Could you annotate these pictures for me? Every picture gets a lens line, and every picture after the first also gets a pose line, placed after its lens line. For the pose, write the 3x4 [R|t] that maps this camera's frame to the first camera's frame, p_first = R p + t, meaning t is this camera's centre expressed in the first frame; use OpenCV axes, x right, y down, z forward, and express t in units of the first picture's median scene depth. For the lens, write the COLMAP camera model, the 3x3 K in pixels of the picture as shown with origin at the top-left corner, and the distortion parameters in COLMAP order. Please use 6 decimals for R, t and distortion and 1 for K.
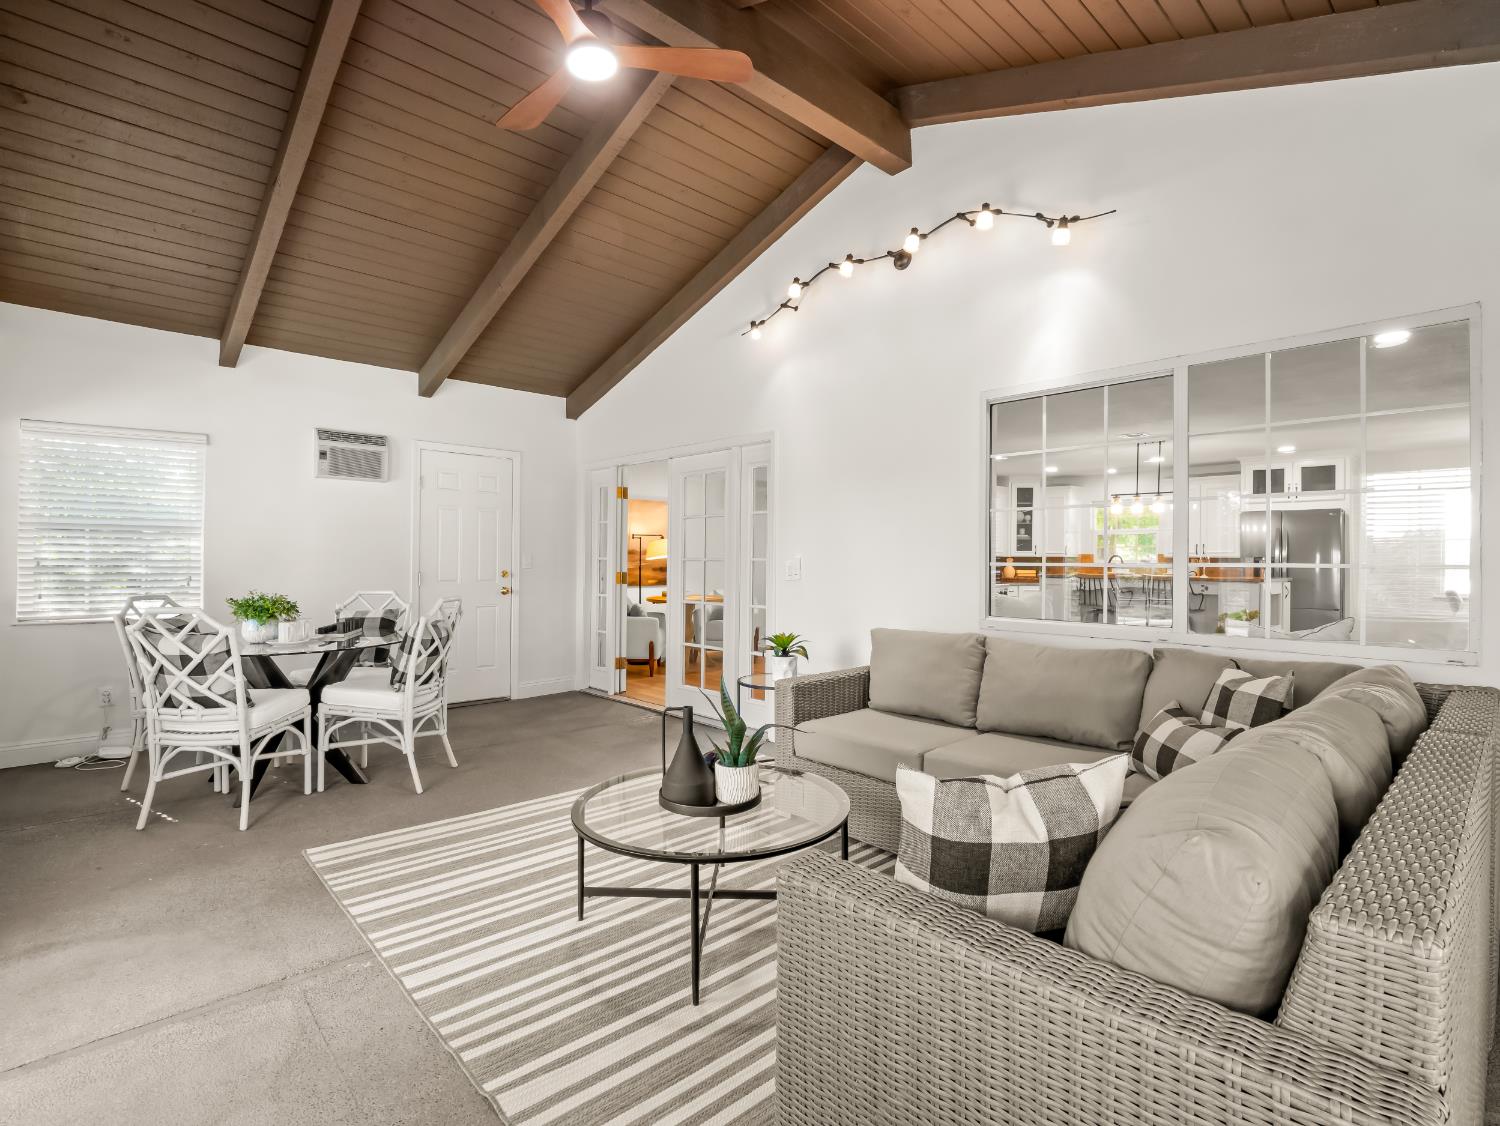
lens RADIAL K [[717.4, 0, 744.0], [0, 717.4, 561.8], [0, 0, 1]] dist [-0.020697, -0.000866]
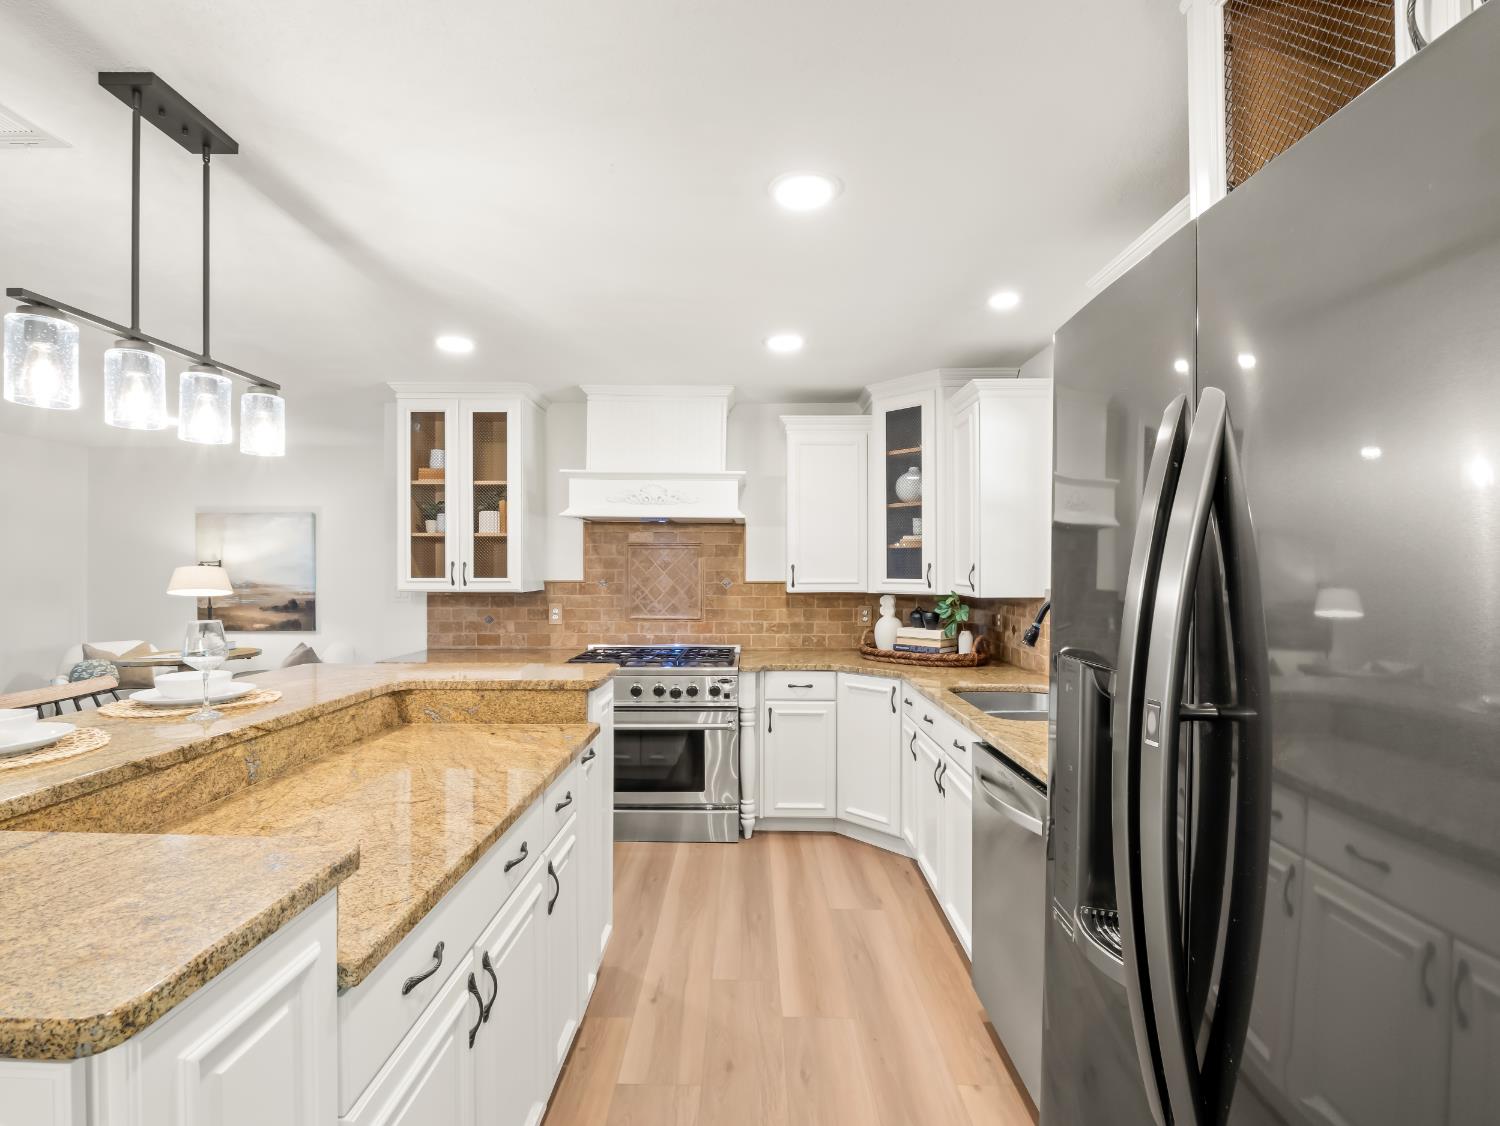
lens RADIAL K [[730.3, 0, 735.4], [0, 730.3, 566.9], [0, 0, 1]] dist [0.024373, -0.000038]
pose [[0.726767, -0.009935, -0.686812, 0.750410], [0.002734, 0.999929, -0.011572, -0.021929], [0.686879, 0.006533, 0.726743, 0.842928]]
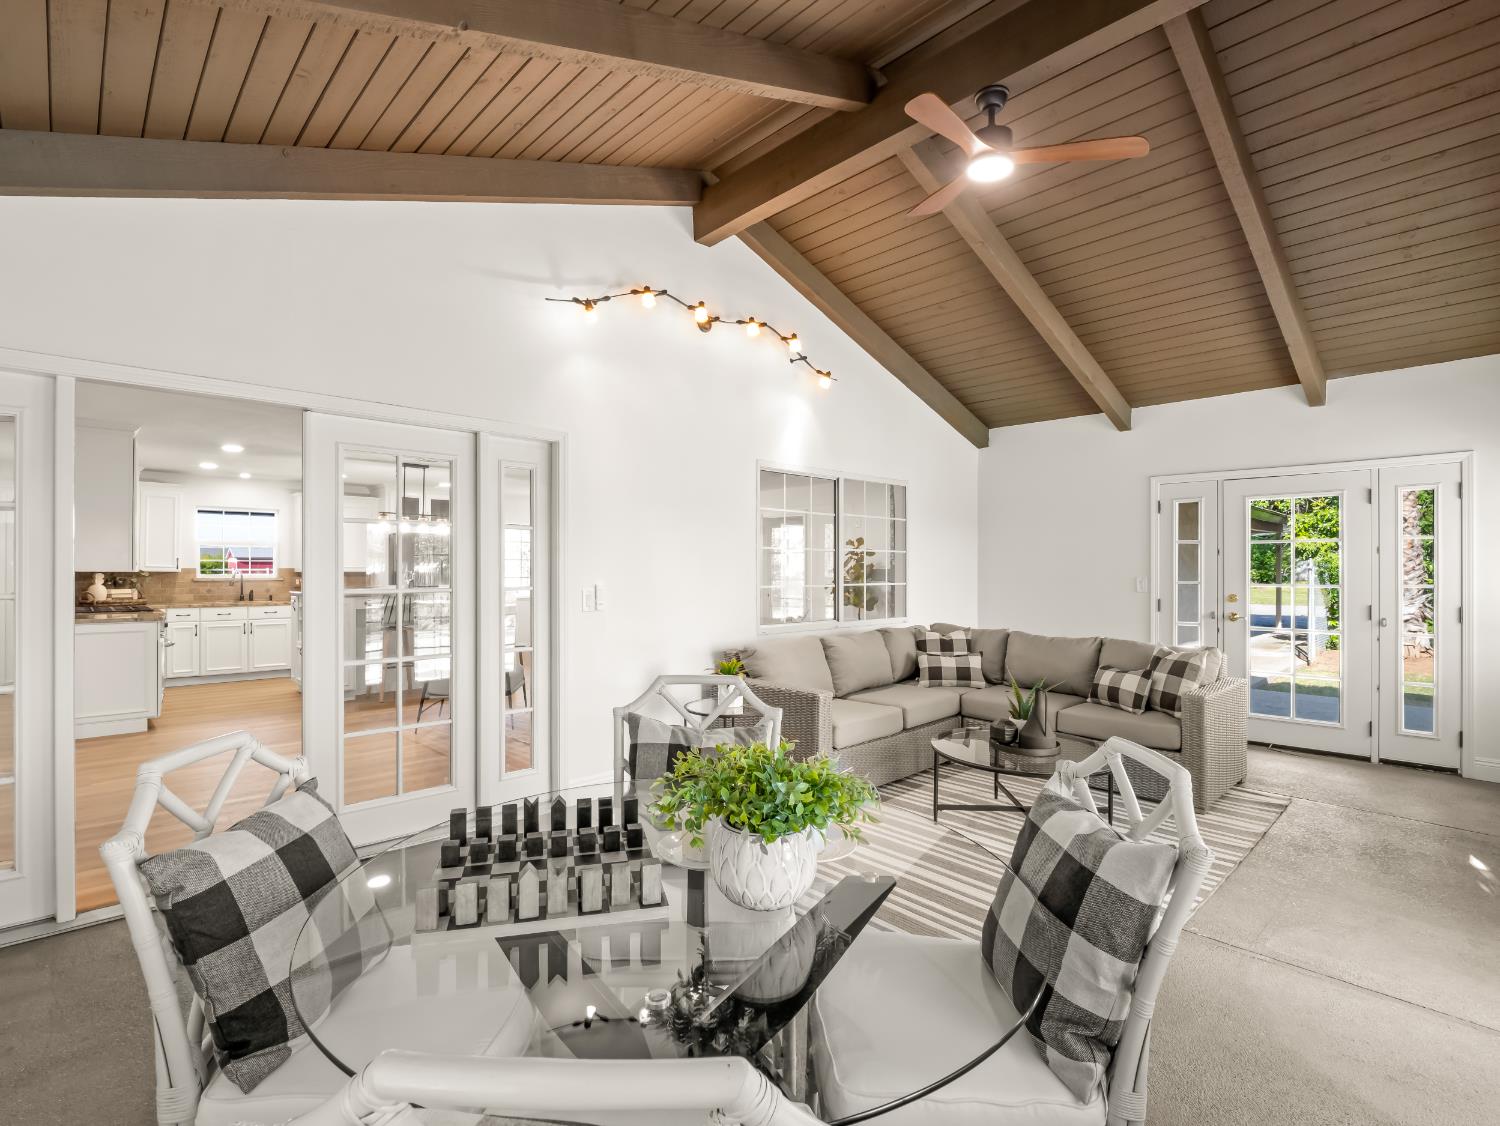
lens RADIAL K [[729.8, 0, 737.1], [0, 729.8, 566.7], [0, 0, 1]] dist [-0.017743, -0.000780]
pose [[-0.016562, -0.000897, 0.999862, -0.468633], [0.001142, 0.999999, 0.000916, -0.015939], [-0.999862, 0.001157, -0.016561, 0.473137]]
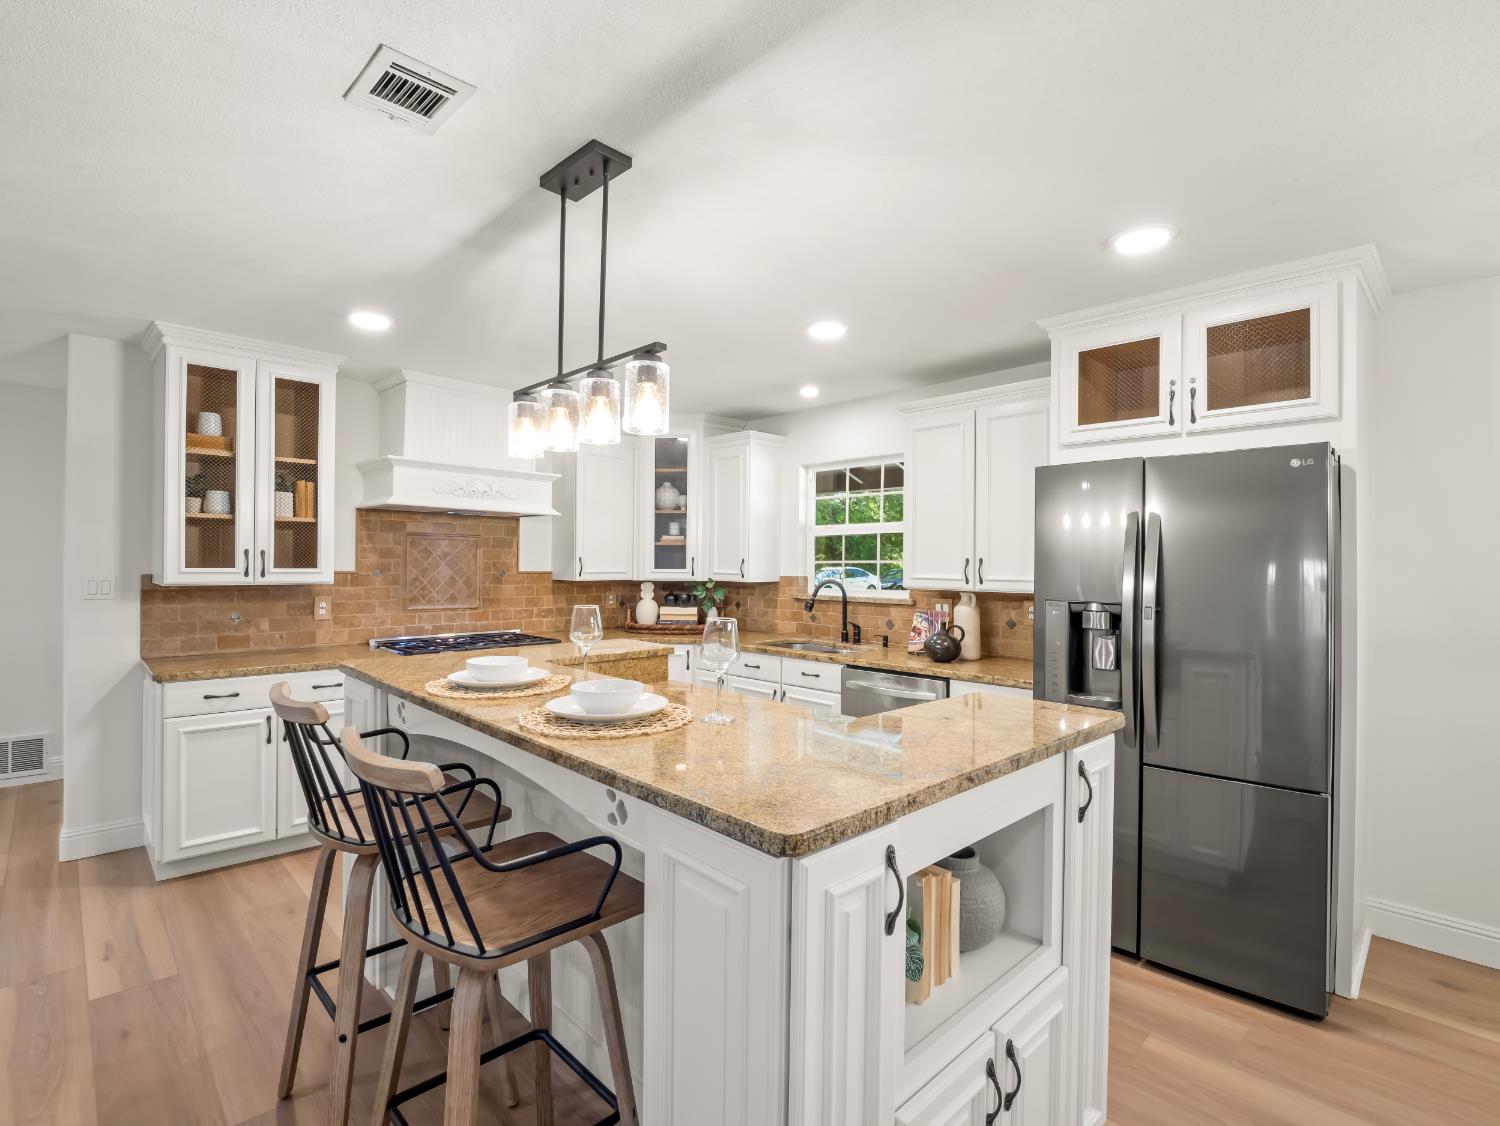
lens RADIAL K [[717.4, 0, 744.0], [0, 717.4, 561.8], [0, 0, 1]] dist [-0.020697, -0.000866]
pose [[0.999513, 0.001628, 0.031177, 0.542868], [-0.001498, 0.999990, -0.004184, -0.023230], [-0.031183, 0.004135, 0.999505, 0.654392]]
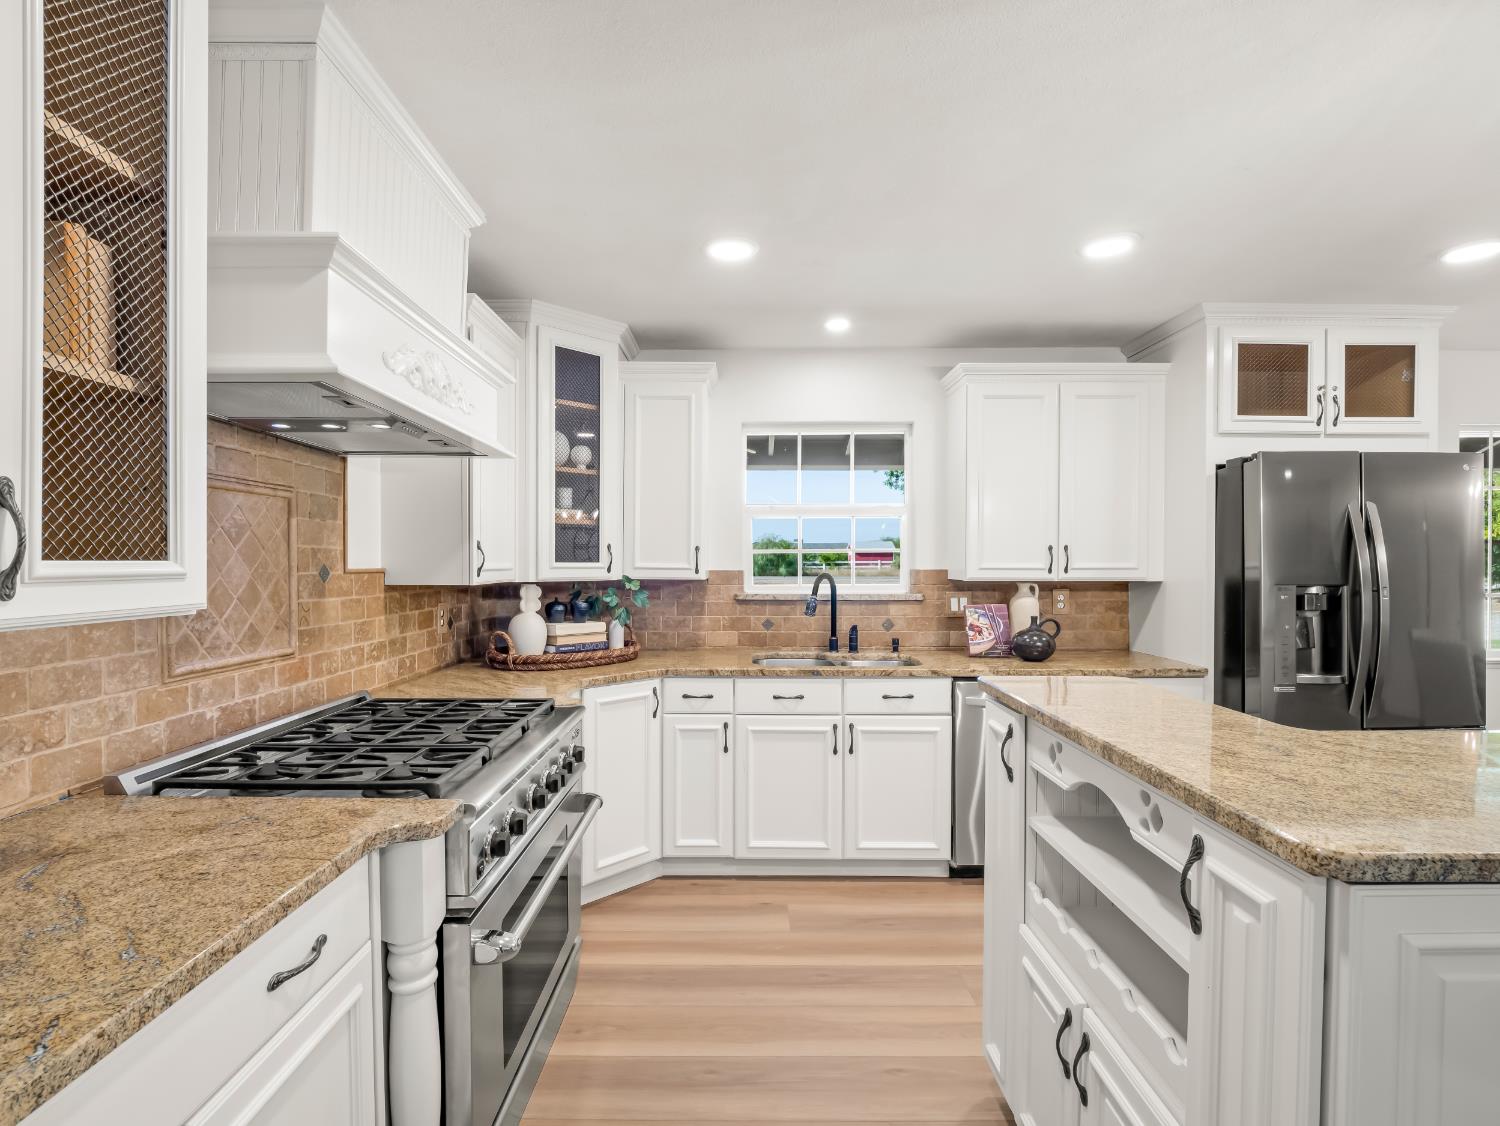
lens RADIAL K [[729.8, 0, 737.1], [0, 729.8, 566.7], [0, 0, 1]] dist [-0.017743, -0.000780]
pose [[0.678586, -0.010825, 0.734441, 0.270007], [0.006305, 0.999940, 0.008913, -0.019976], [-0.734493, -0.001418, 0.678614, 0.944055]]
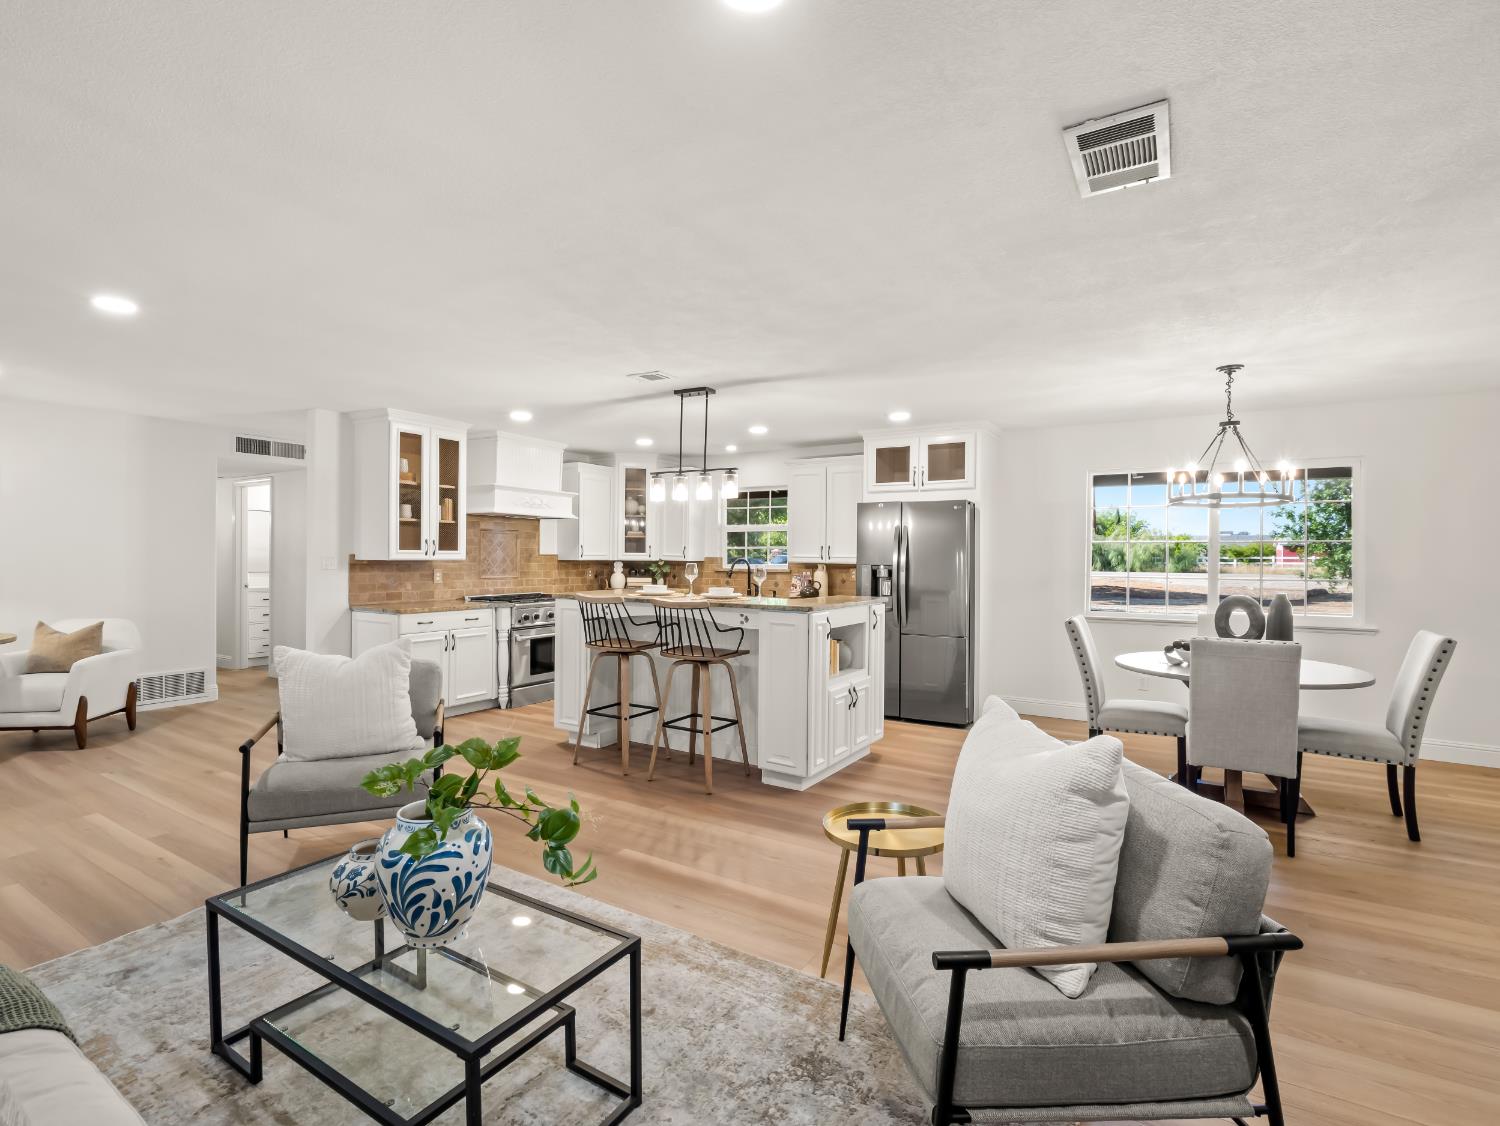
lens RADIAL K [[717.4, 0, 744.0], [0, 717.4, 561.8], [0, 0, 1]] dist [-0.020697, -0.000866]
pose [[0.962511, -0.001407, 0.271239, 0.378771], [-0.000833, 0.999967, 0.008142, -0.015573], [-0.271241, -0.008063, 0.962478, 0.308734]]
